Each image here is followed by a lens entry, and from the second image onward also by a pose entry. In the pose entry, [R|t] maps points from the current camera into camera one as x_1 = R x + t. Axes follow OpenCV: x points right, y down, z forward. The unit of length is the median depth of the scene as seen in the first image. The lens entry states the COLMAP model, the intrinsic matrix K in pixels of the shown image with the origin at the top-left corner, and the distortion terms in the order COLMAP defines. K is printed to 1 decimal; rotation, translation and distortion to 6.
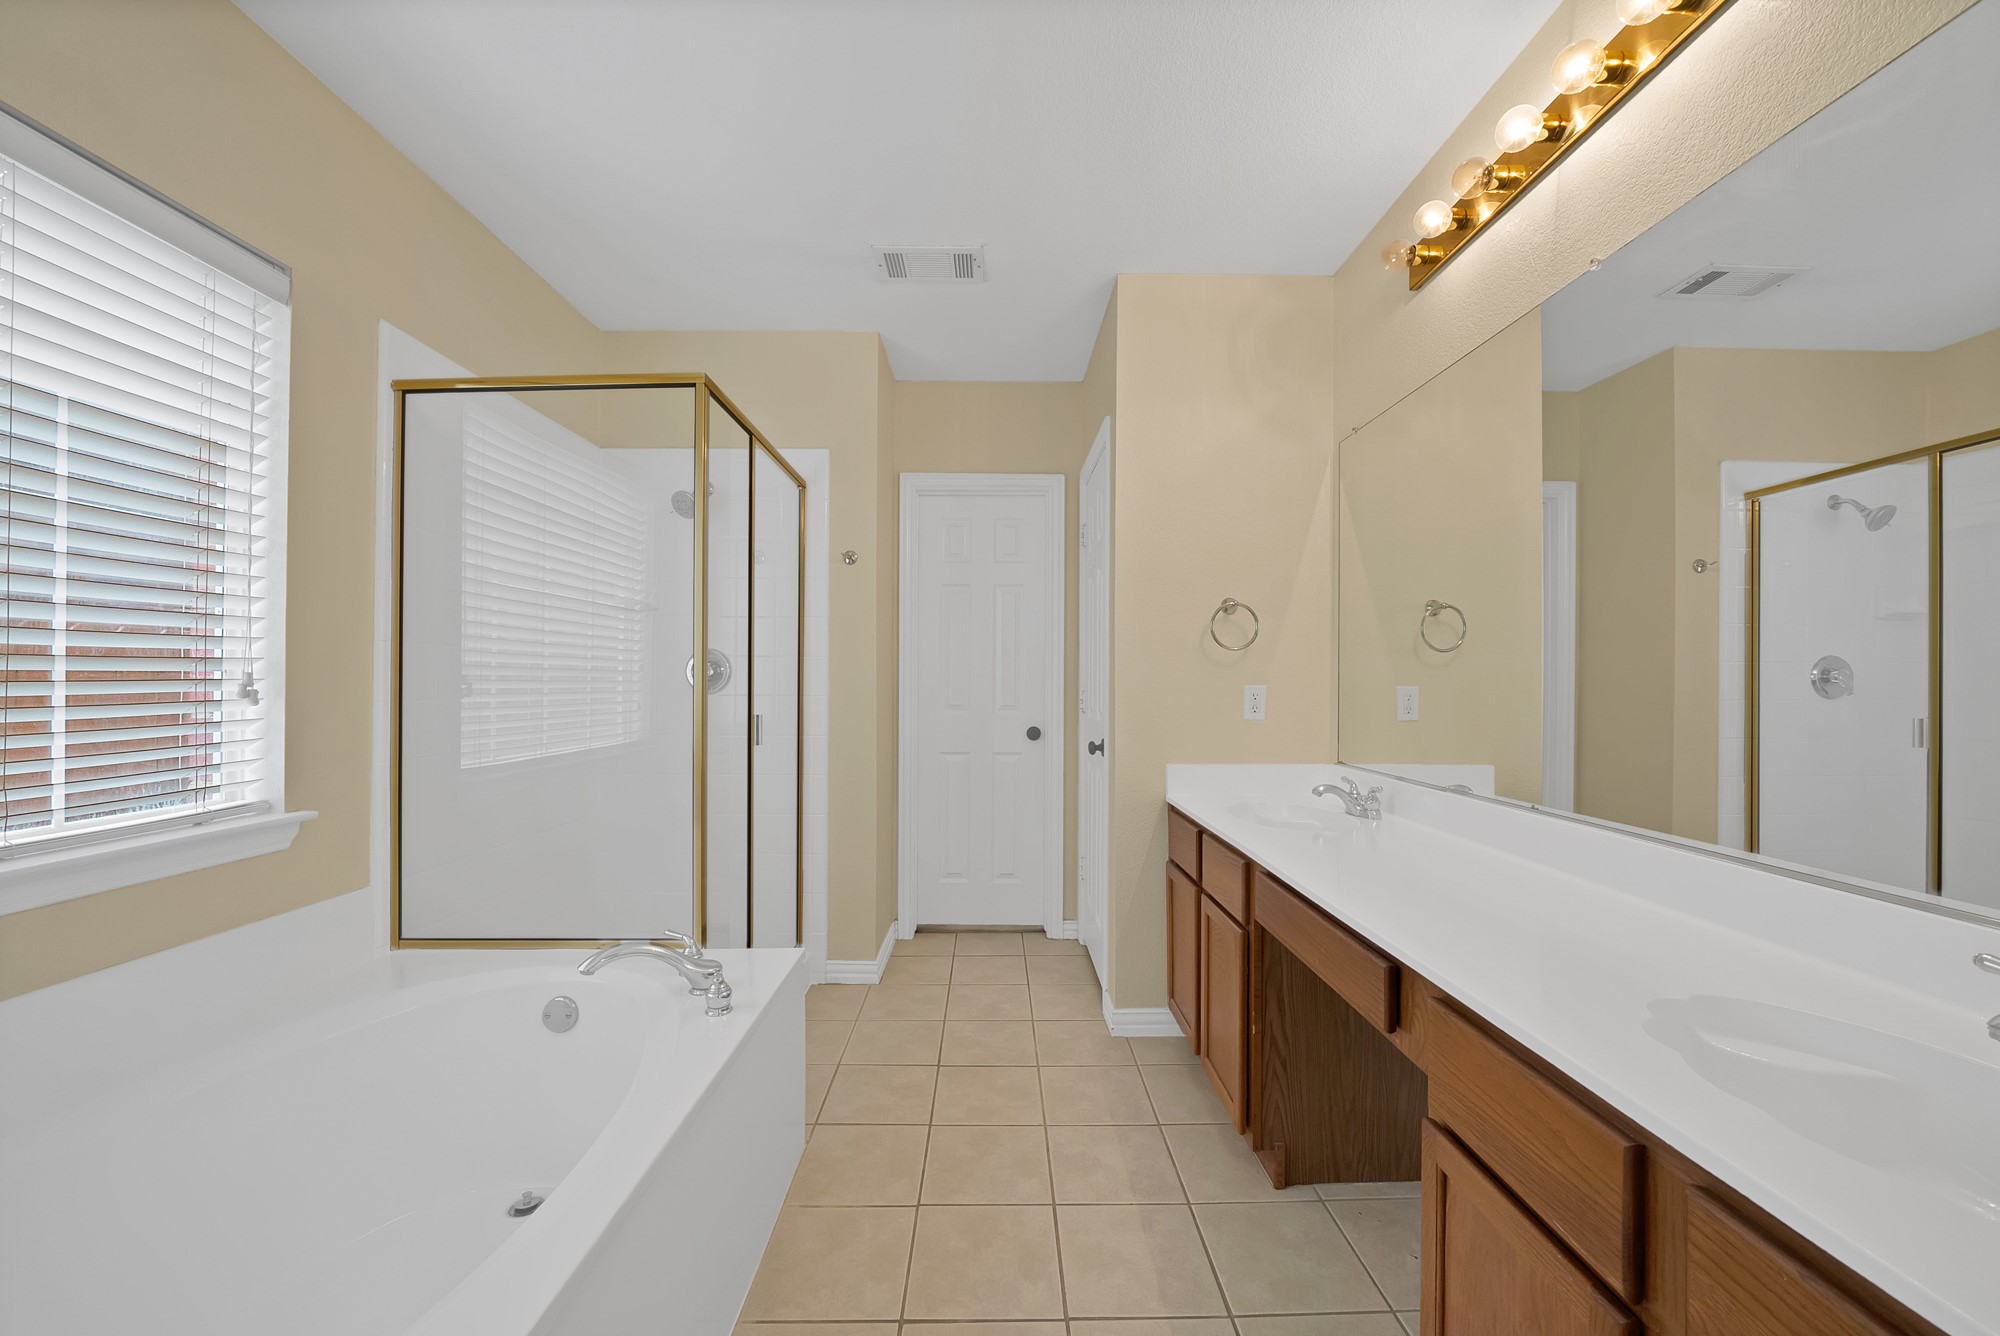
lens RADIAL K [[727.9, 0, 1004.8], [0, 727.9, 666.7], [0, 0, 1]] dist [-0.024052, 0.002308]
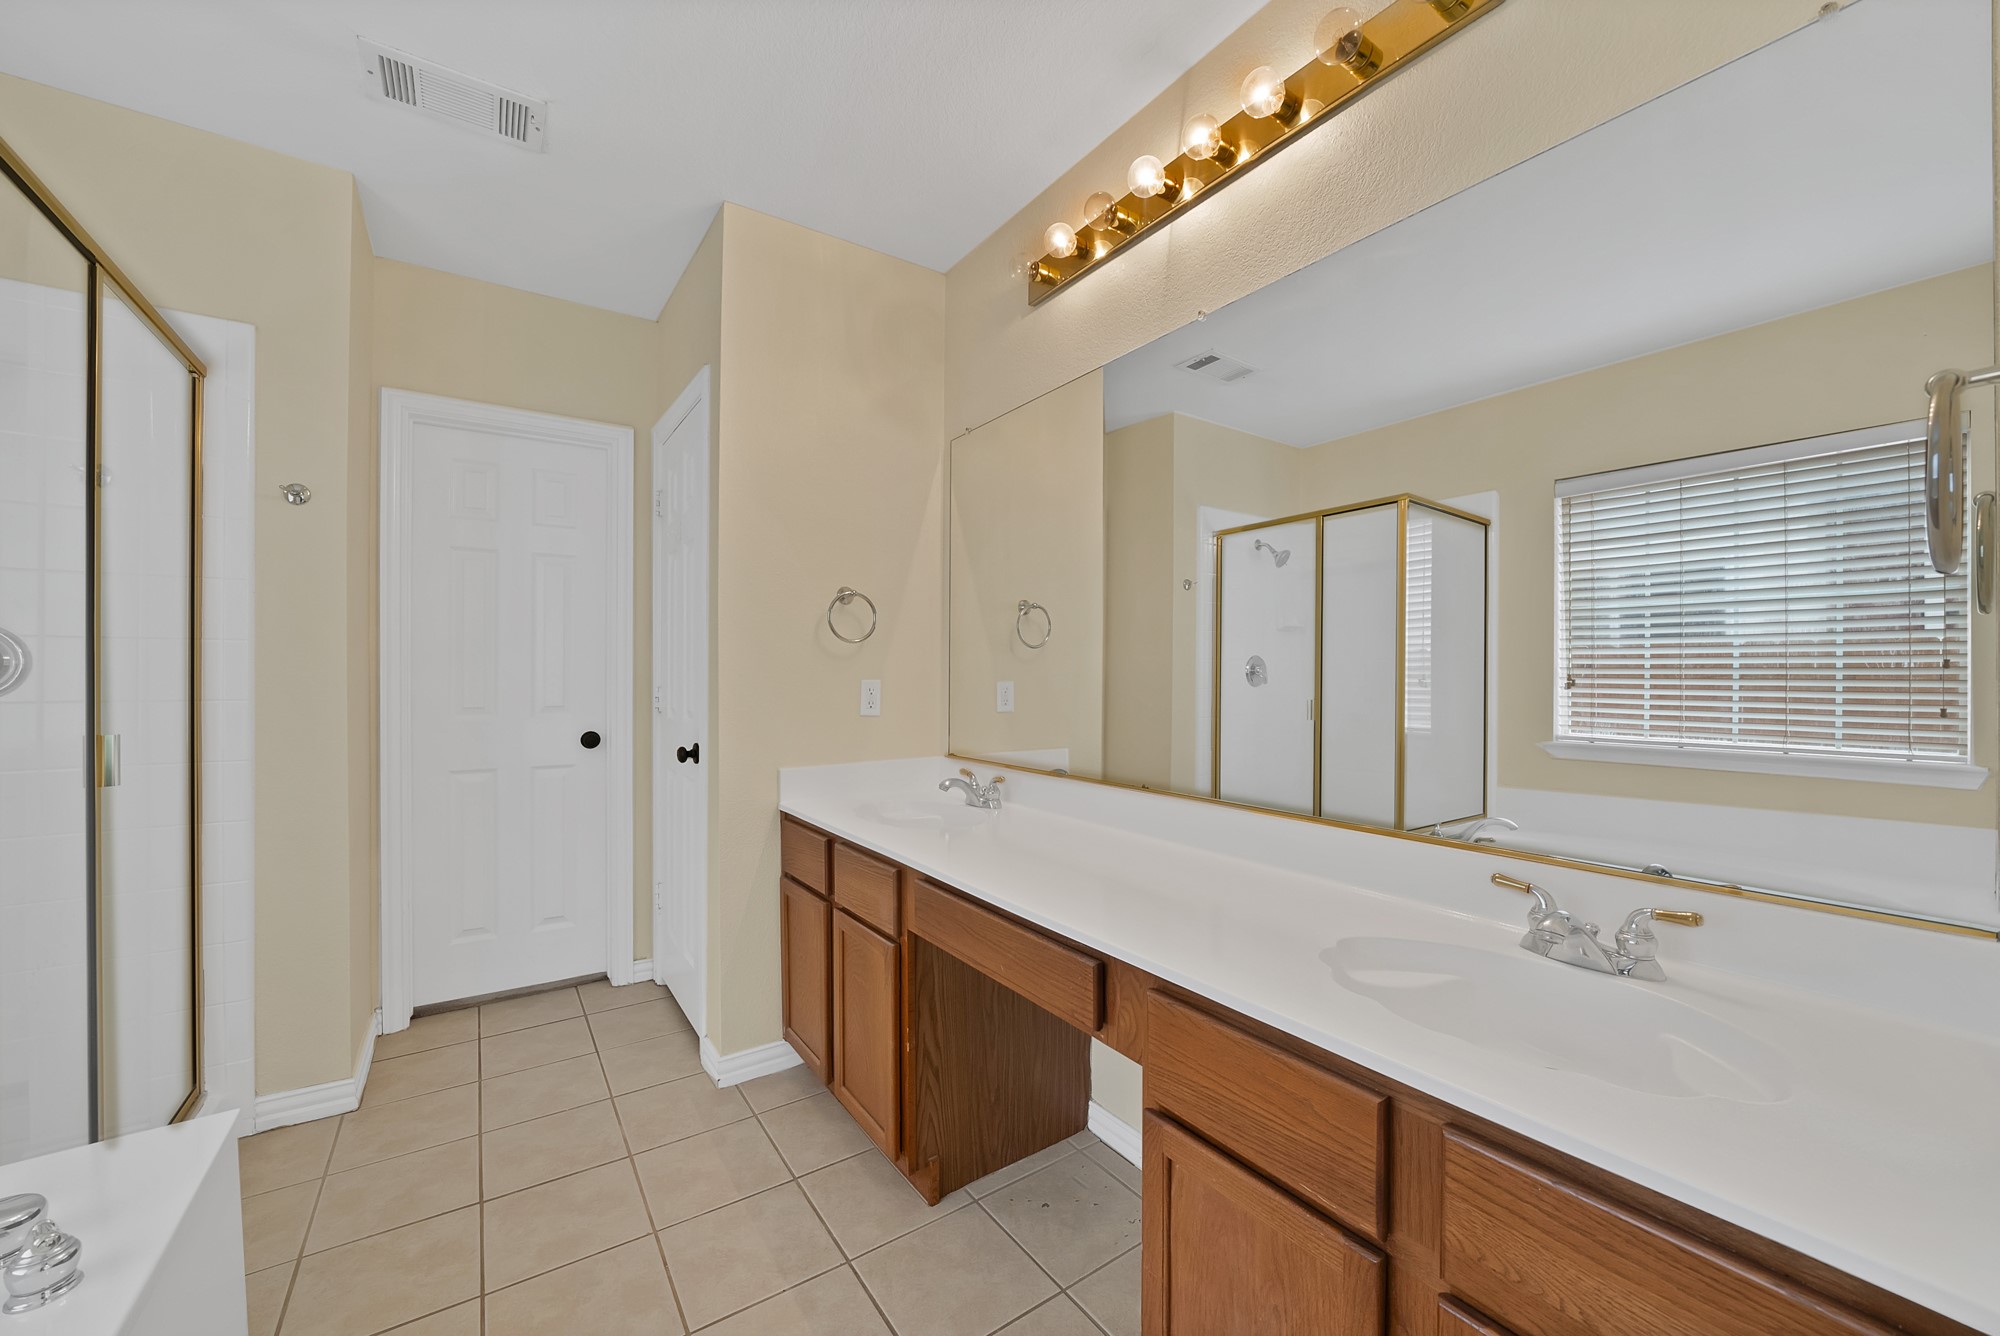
lens RADIAL K [[727.9, 0, 986.2], [0, 727.9, 670.5], [0, 0, 1]] dist [-0.024052, 0.002308]
pose [[0.829128, -0.000551, 0.559058, -0.069508], [-0.007132, 0.999908, 0.011562, 0.001279], [-0.559013, -0.013574, 0.829048, 0.123814]]
